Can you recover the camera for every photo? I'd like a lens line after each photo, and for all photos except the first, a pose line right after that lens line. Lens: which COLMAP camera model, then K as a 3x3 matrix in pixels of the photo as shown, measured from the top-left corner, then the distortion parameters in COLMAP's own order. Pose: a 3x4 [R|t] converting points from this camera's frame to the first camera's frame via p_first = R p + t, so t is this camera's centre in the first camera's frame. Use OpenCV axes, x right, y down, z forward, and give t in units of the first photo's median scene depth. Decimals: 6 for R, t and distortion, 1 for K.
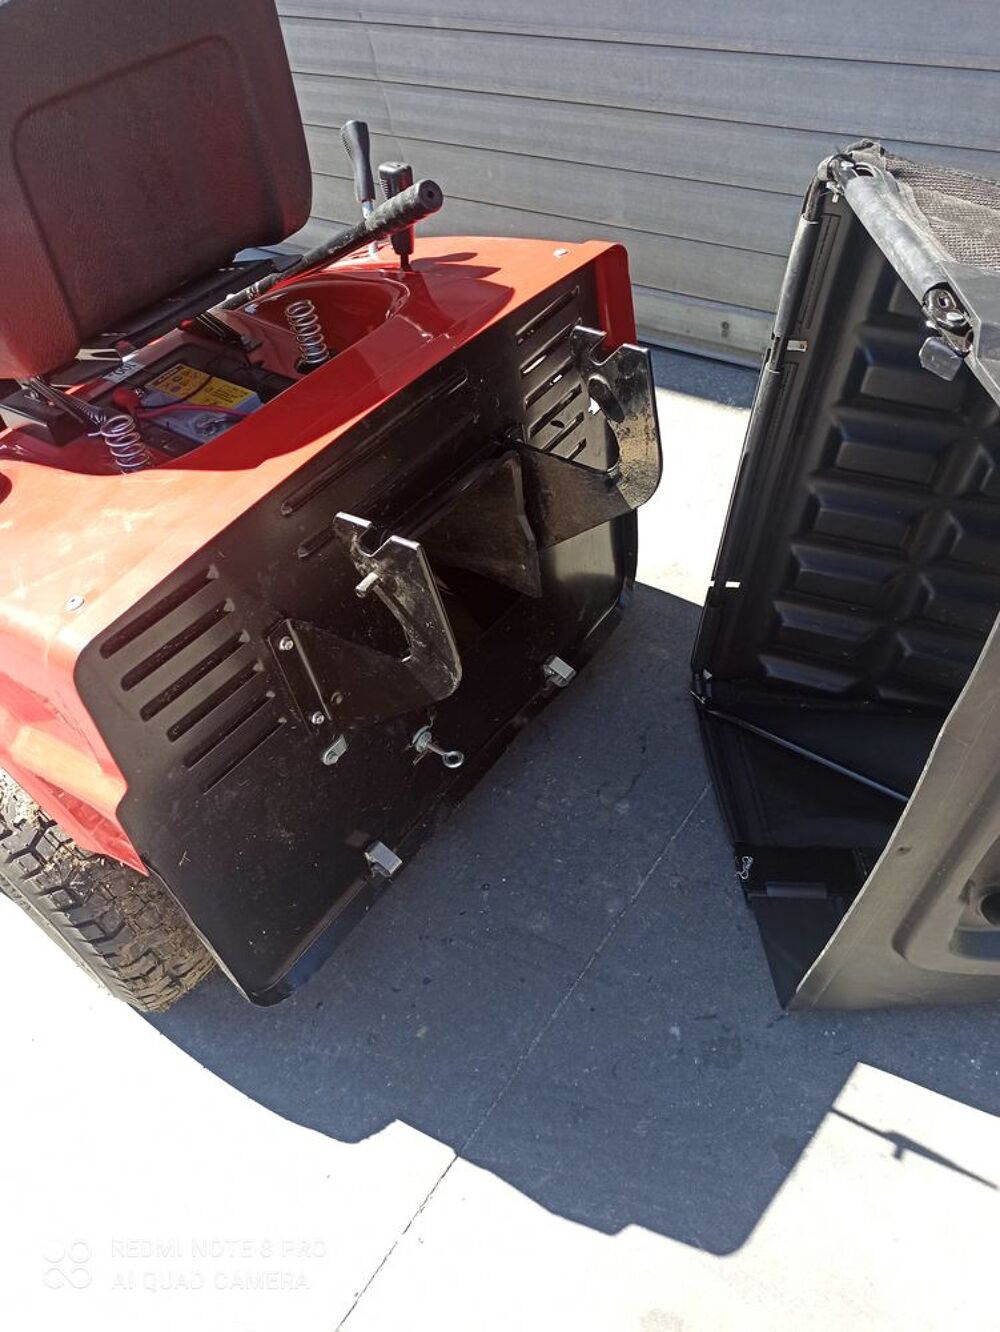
lens RADIAL K [[992.3, 0, 501.2], [0, 992.3, 668.3], [0, 0, 1]] dist [0.024956, -0.031462]
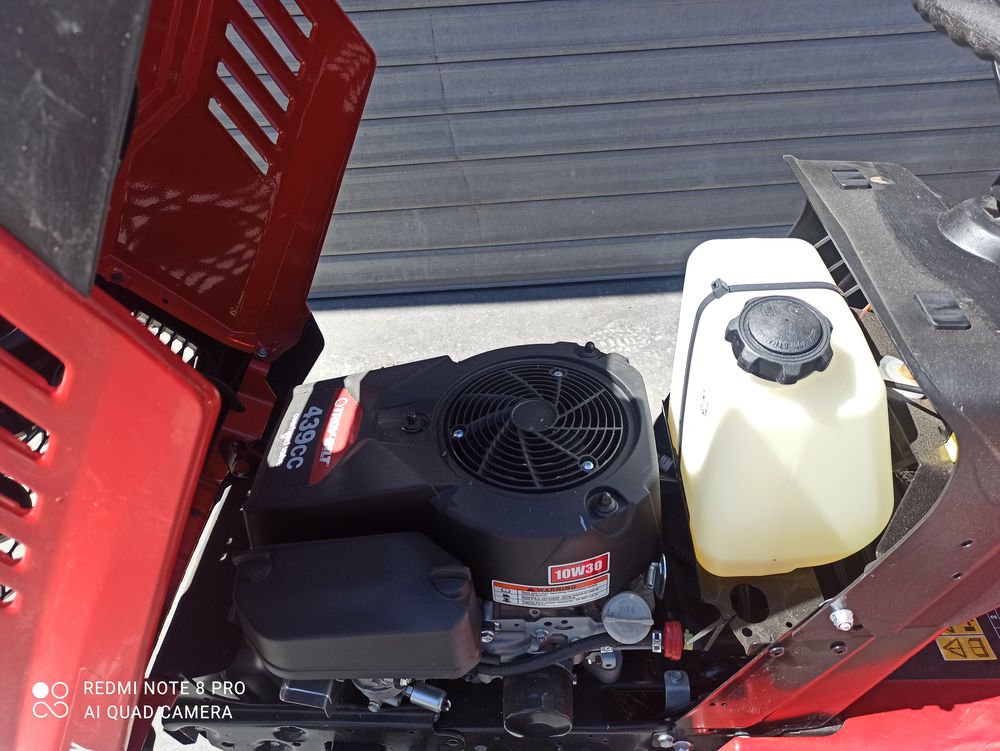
lens RADIAL K [[745.0, 0, 499.8], [0, 745.0, 375.7], [0, 0, 1]] dist [0.024956, -0.031462]
pose [[0.771200, -0.341058, 0.537522, -0.683006], [0.428950, 0.902308, -0.042914, -0.338836], [-0.470375, 0.263665, 0.842157, 0.464381]]
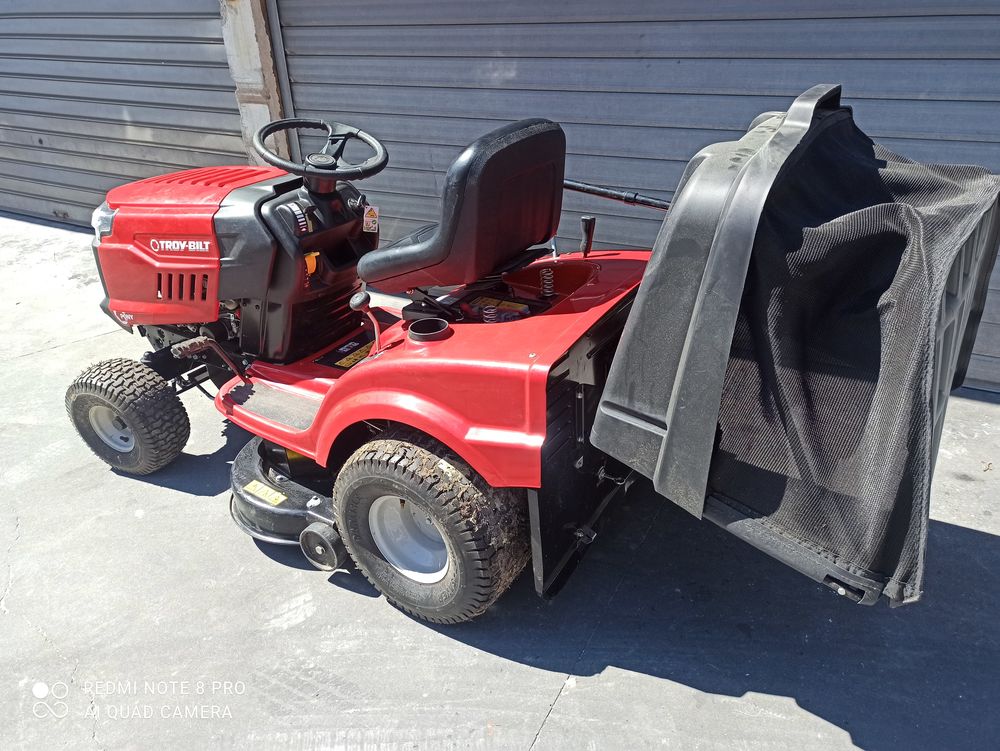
lens RADIAL K [[745.0, 0, 497.6], [0, 745.0, 374.8], [0, 0, 1]] dist [0.024956, -0.031462]
pose [[0.988122, 0.011754, 0.153220, -0.265683], [0.040647, 0.941567, -0.334365, 0.278100], [-0.148197, 0.336622, 0.929905, -0.315364]]
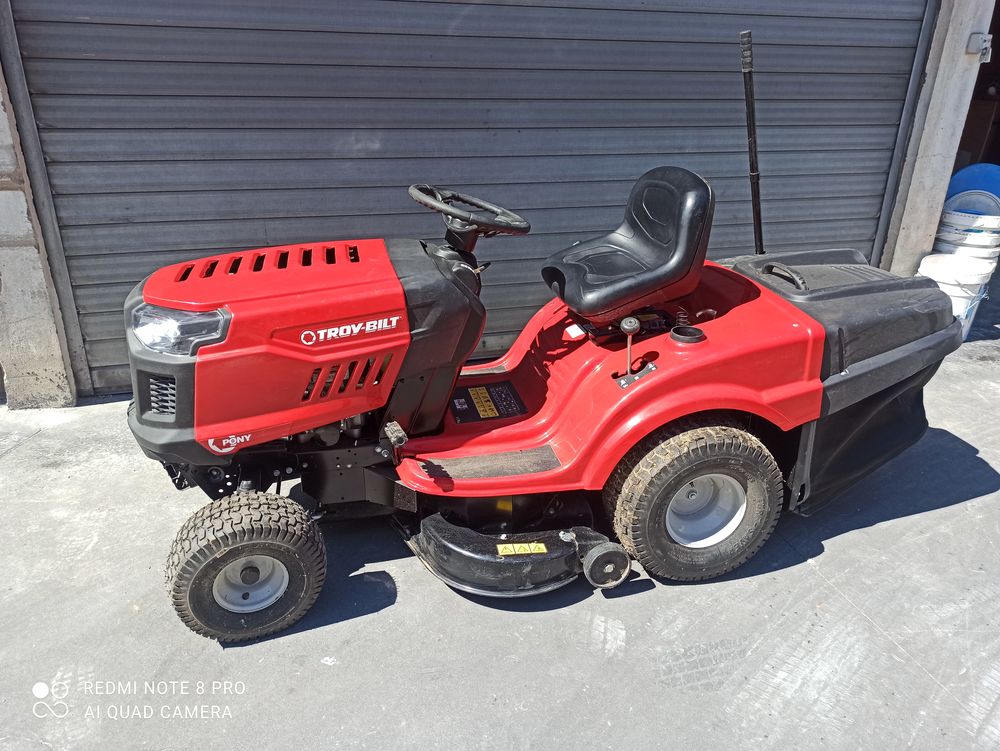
lens RADIAL K [[745.0, 0, 499.7], [0, 745.0, 376.5], [0, 0, 1]] dist [0.024956, -0.031462]
pose [[0.597862, -0.187458, 0.779372, -1.157388], [0.516973, 0.833222, -0.196164, 0.072465], [-0.612617, 0.520193, 0.595062, 0.016046]]
